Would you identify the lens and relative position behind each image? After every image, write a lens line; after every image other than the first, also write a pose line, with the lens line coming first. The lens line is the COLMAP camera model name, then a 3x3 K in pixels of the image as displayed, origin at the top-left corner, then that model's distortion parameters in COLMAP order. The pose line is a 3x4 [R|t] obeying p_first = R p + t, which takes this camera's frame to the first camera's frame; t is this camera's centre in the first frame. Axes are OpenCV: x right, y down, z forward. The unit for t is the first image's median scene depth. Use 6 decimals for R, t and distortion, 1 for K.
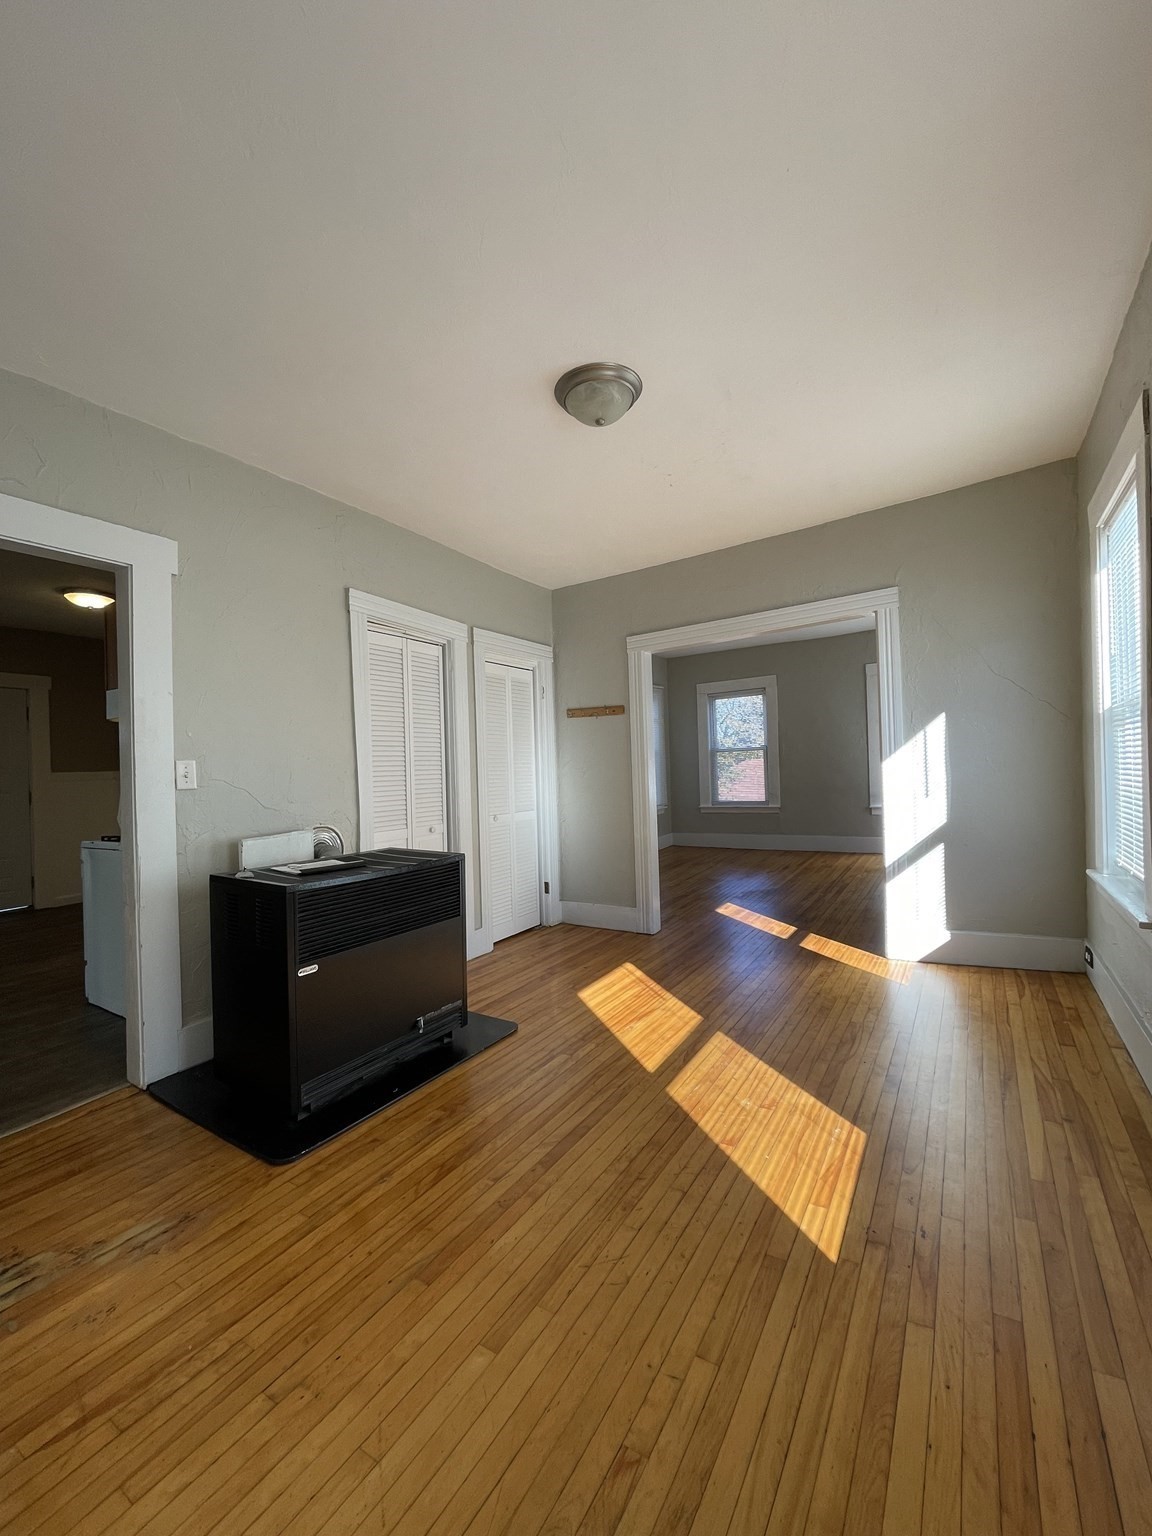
lens RADIAL K [[620.5, 0, 582.4], [0, 620.5, 767.8], [0, 0, 1]] dist [-0.006613, 0.001533]
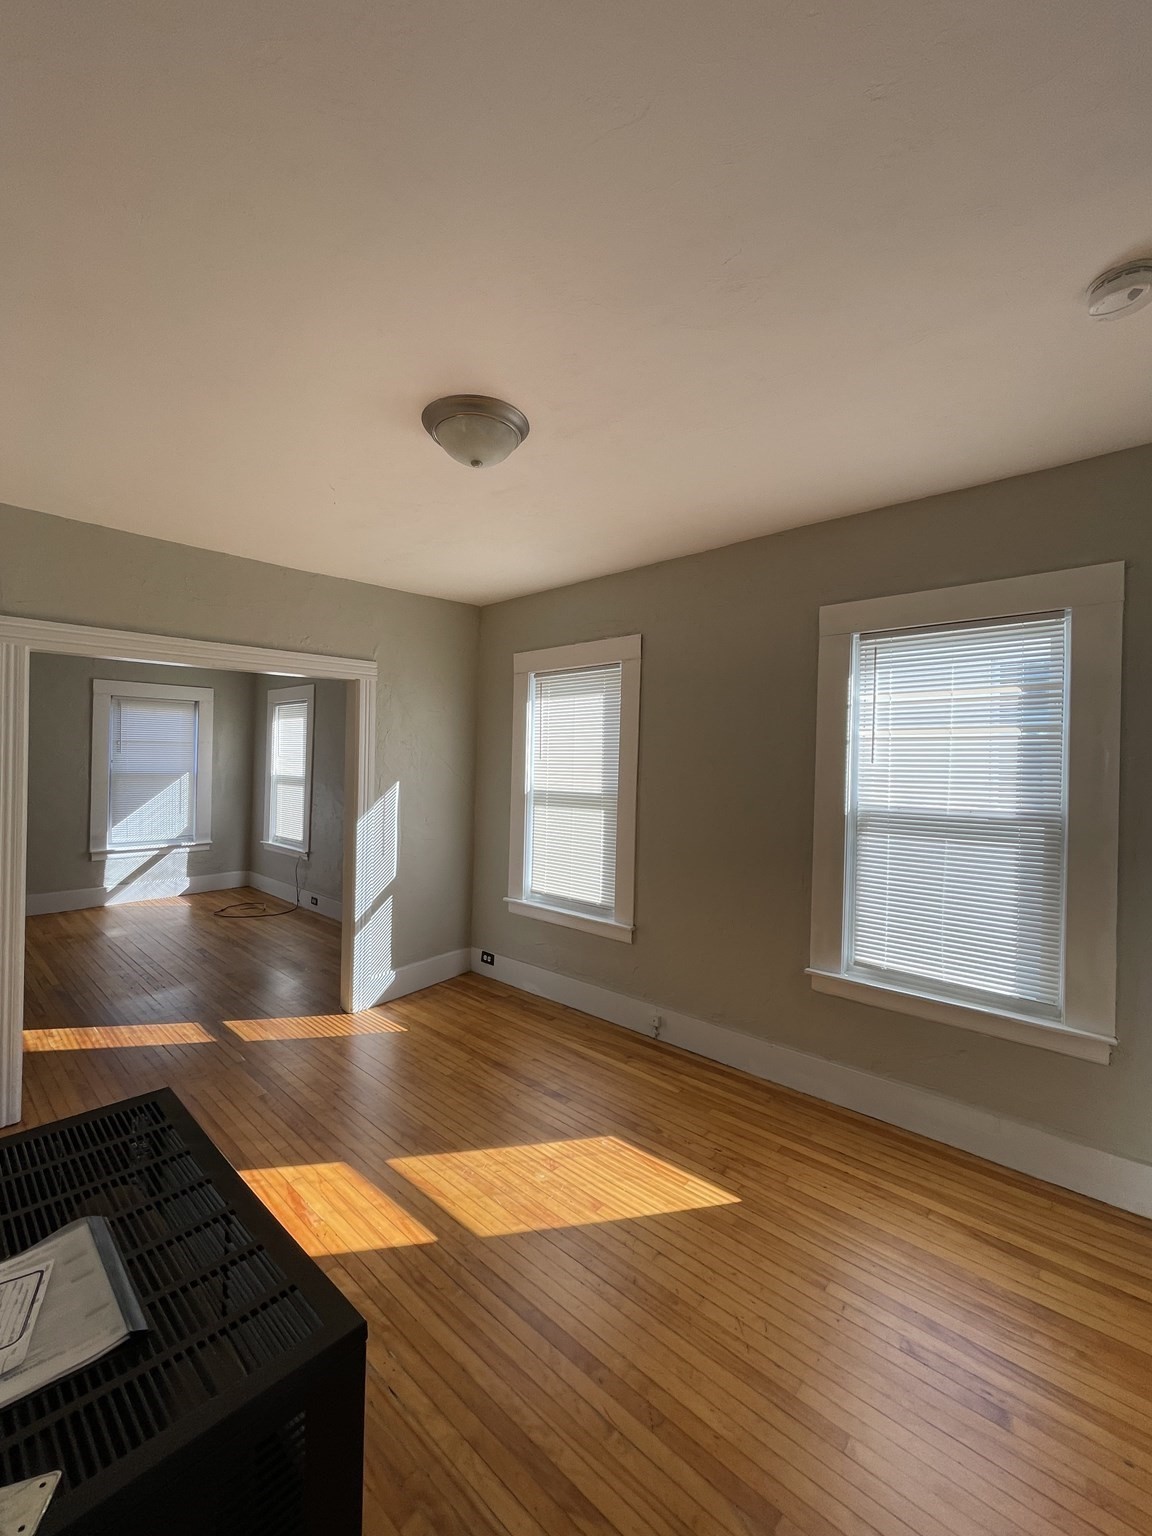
lens RADIAL K [[620.5, 0, 569.8], [0, 620.5, 767.0], [0, 0, 1]] dist [-0.006613, 0.001533]
pose [[0.171175, 0.034484, 0.984637, -0.641364], [-0.026646, 0.999184, -0.030361, -0.111271], [-0.984880, -0.021039, 0.171954, 0.616886]]
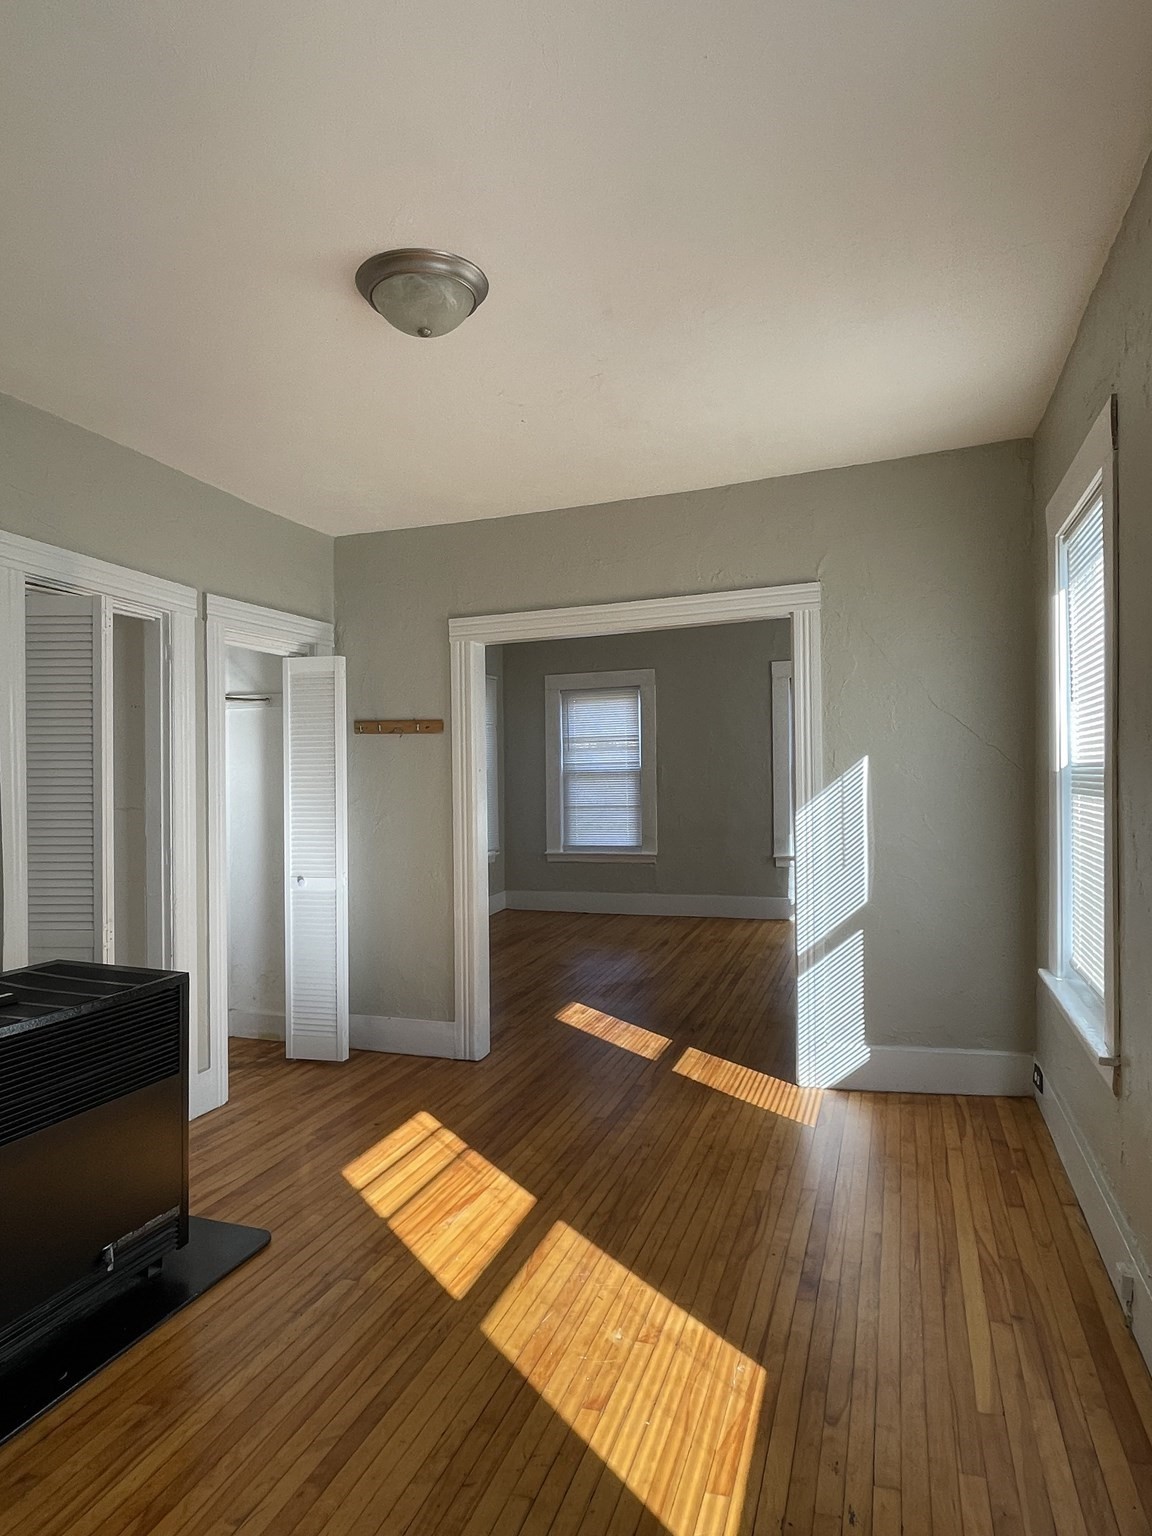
lens RADIAL K [[914.7, 0, 580.3], [0, 914.7, 765.8], [0, 0, 1]] dist [-0.004608, 0.000201]
pose [[0.973689, 0.021763, 0.226839, -0.018420], [-0.019776, 0.999744, -0.011032, -0.071478], [-0.227021, 0.006256, 0.973870, 0.001326]]
